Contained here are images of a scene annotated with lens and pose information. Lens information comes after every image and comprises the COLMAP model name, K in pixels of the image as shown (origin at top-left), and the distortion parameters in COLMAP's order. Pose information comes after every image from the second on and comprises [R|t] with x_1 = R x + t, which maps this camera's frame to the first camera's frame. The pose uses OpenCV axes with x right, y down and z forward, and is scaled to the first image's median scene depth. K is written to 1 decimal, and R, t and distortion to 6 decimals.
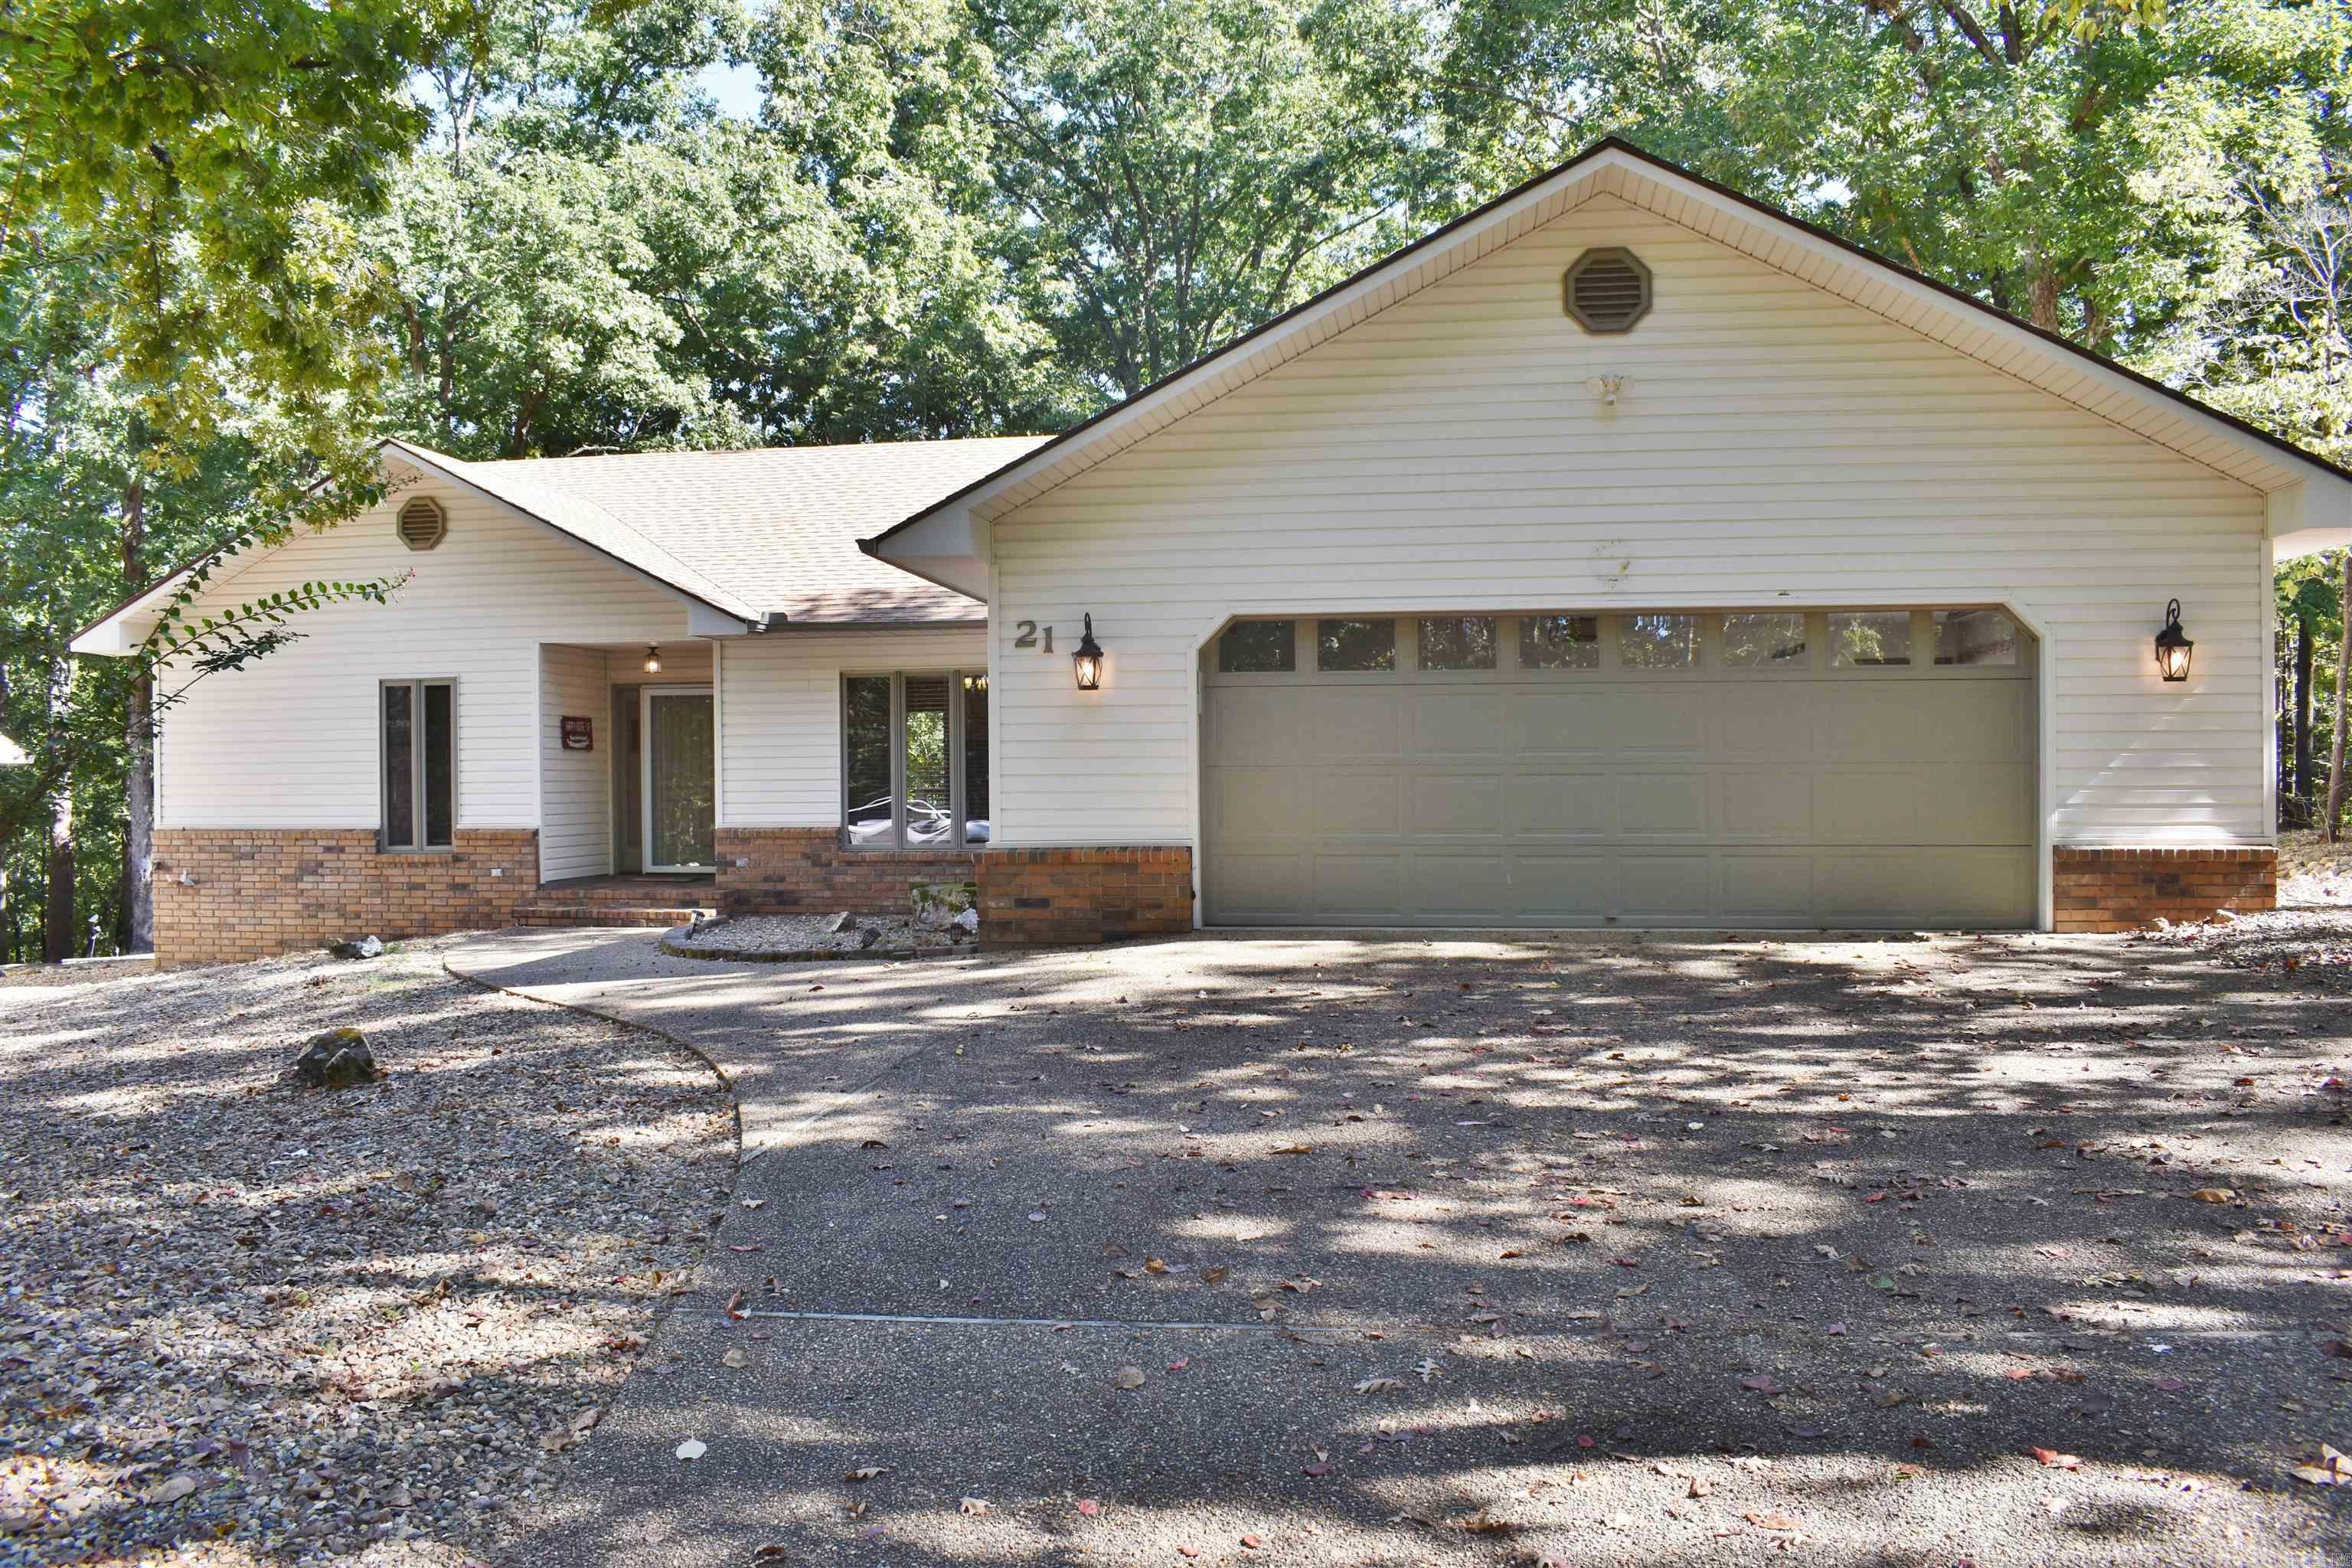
lens RADIAL K [[1860.5, 0, 1176.0], [0, 1860.5, 784.0], [0, 0, 1]] dist [-0.064264, 0.005593]
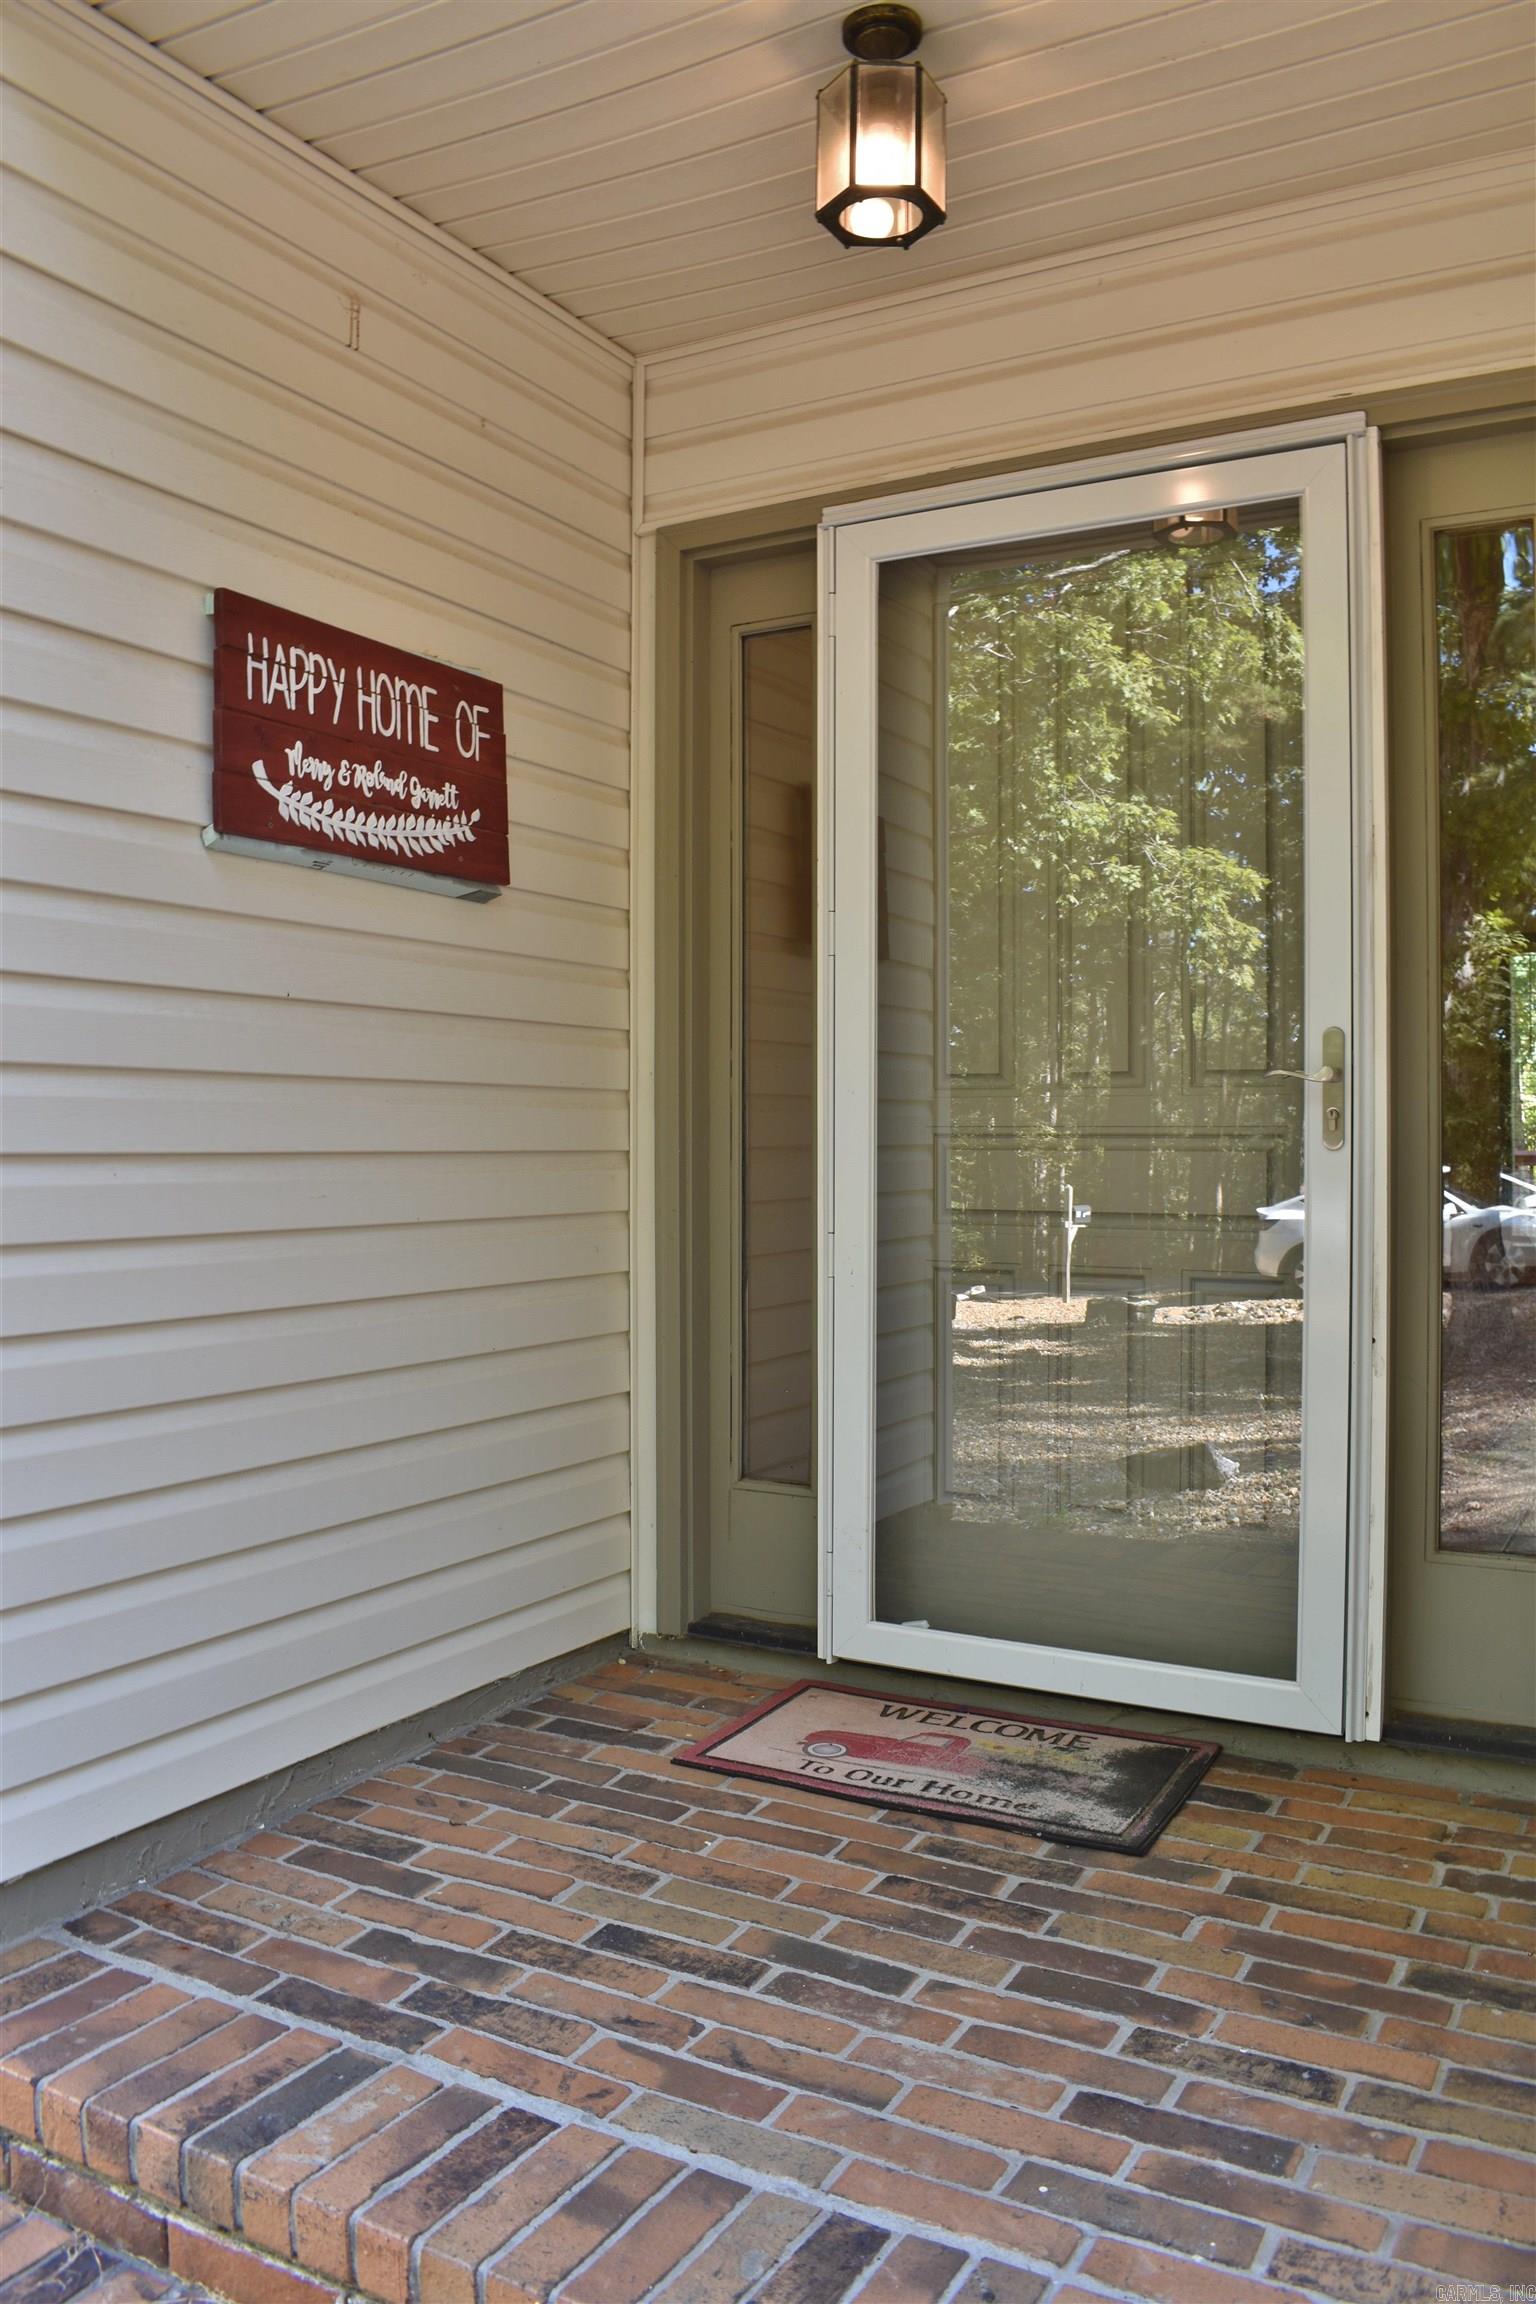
lens RADIAL K [[1822.6, 0, 768.0], [0, 1822.6, 1152.0], [0, 0, 1]] dist [-0.064264, 0.005593]
pose [[0.937727, 0.010740, -0.347206, -0.252249], [-0.010406, 0.999942, 0.002828, 0.003295], [0.347216, 0.000961, 0.937785, 0.902564]]
